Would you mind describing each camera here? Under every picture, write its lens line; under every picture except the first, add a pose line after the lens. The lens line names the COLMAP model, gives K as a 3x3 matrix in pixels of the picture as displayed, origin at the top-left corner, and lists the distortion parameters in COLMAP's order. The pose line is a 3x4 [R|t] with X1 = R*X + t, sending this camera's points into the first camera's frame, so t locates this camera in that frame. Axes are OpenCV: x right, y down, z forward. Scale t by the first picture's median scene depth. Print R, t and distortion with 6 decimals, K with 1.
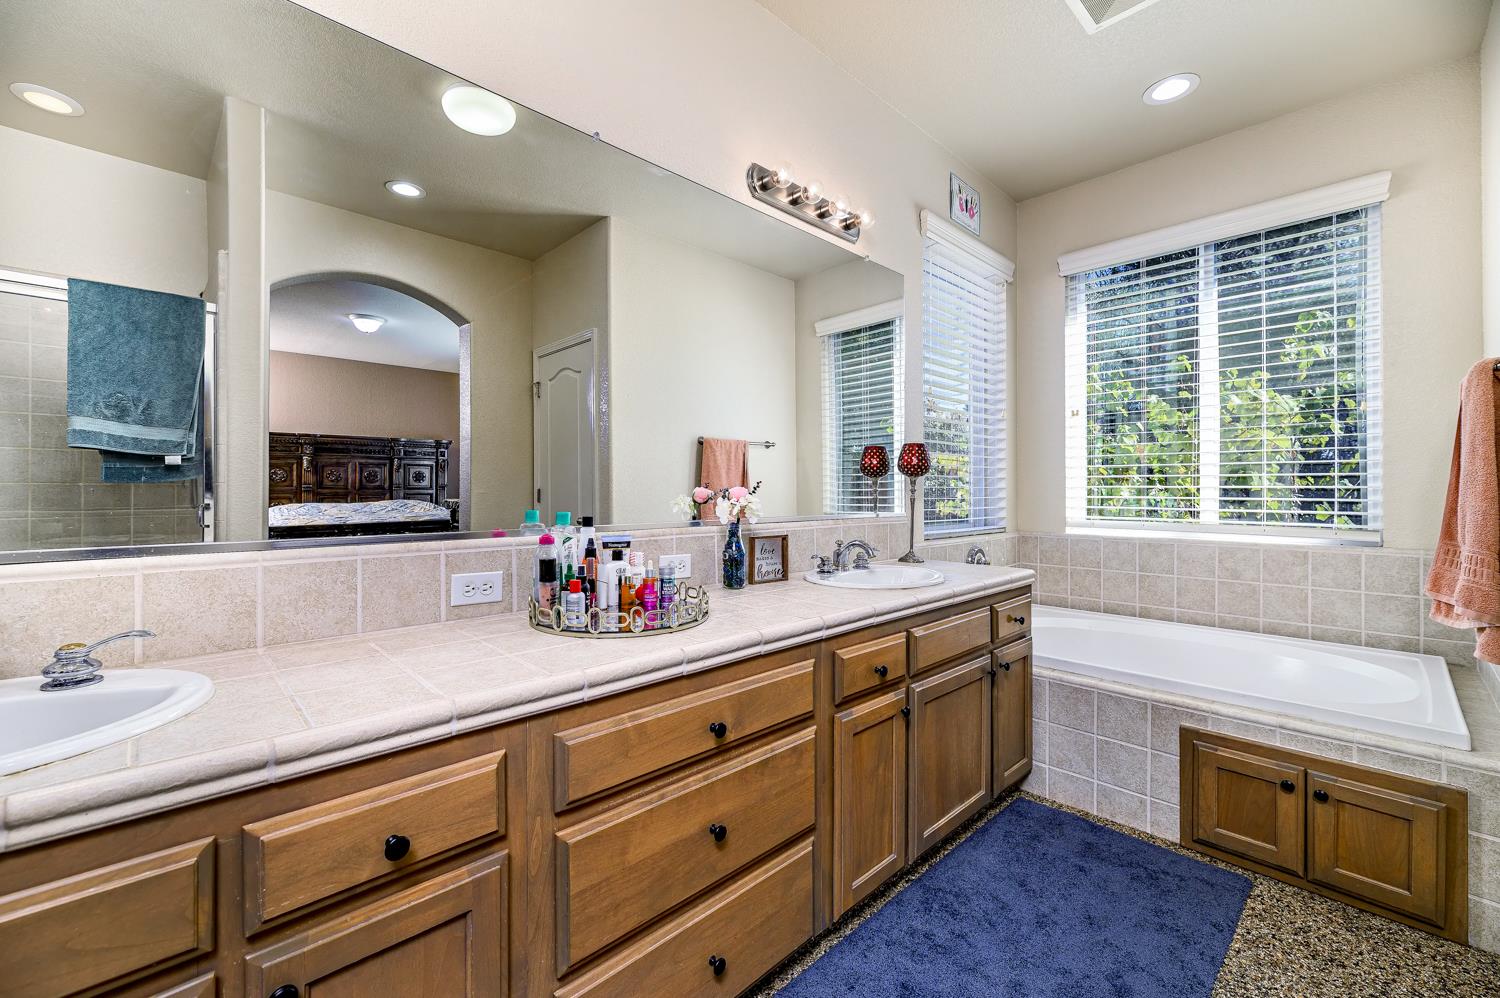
lens RADIAL K [[617.4, 0, 745.9], [0, 617.4, 497.5], [0, 0, 1]] dist [0.002822, 0.000321]
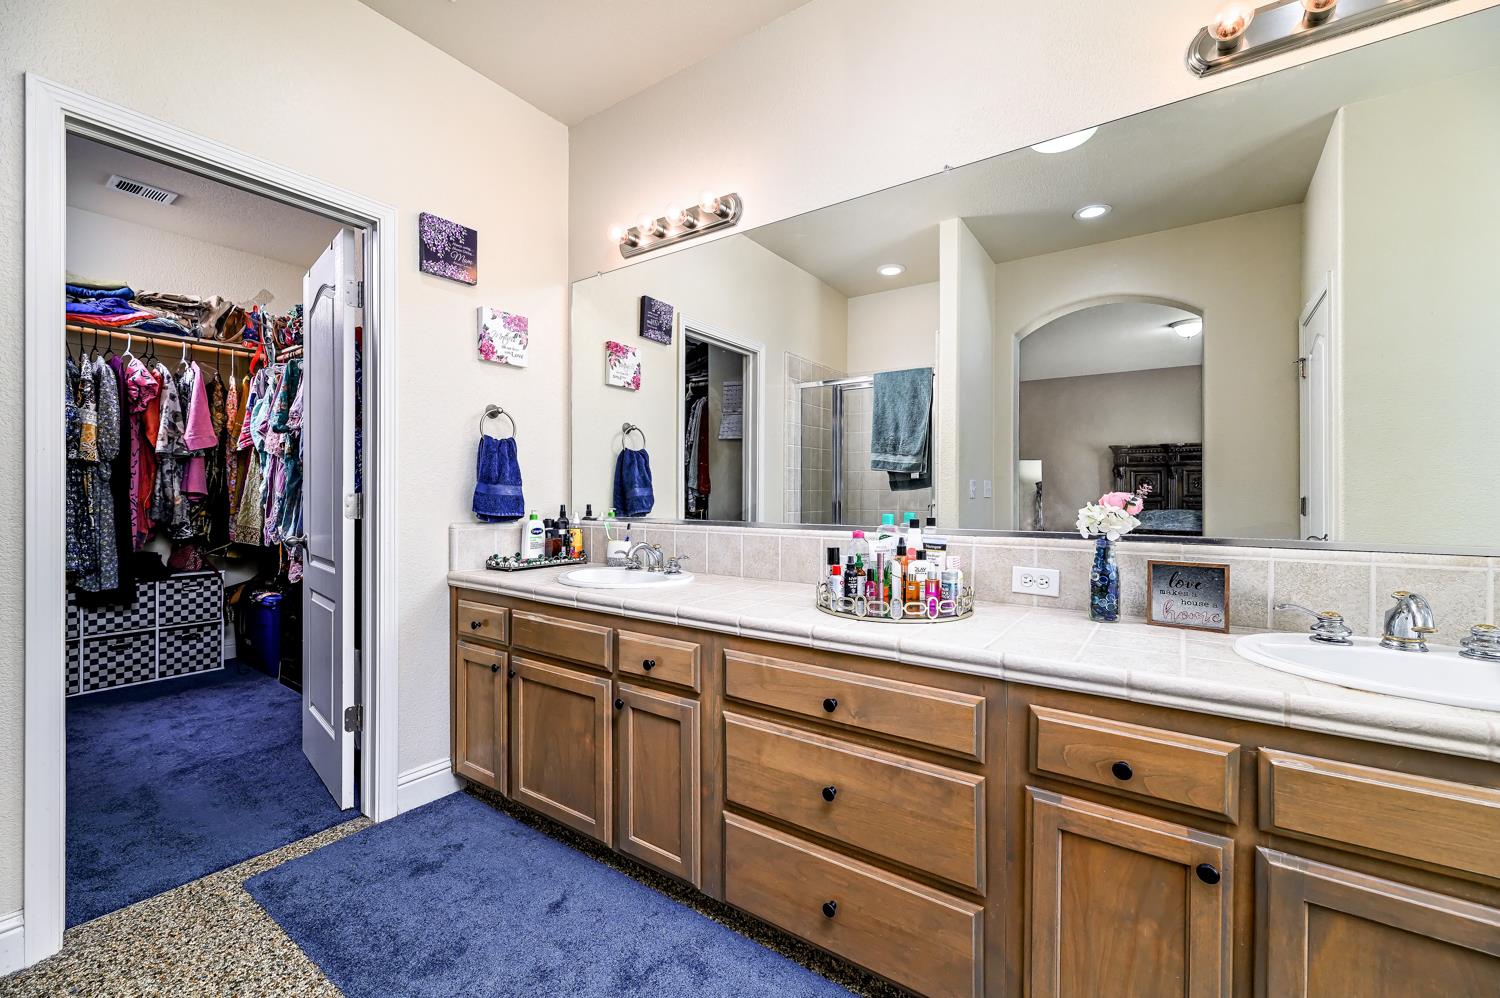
lens RADIAL K [[617.4, 0, 751.3], [0, 617.4, 496.1], [0, 0, 1]] dist [0.002822, 0.000321]
pose [[0.188486, 0.004745, -0.982064, 0.895141], [-0.011223, 0.999933, 0.002677, -0.014078], [0.982012, 0.010517, 0.188527, 0.533794]]
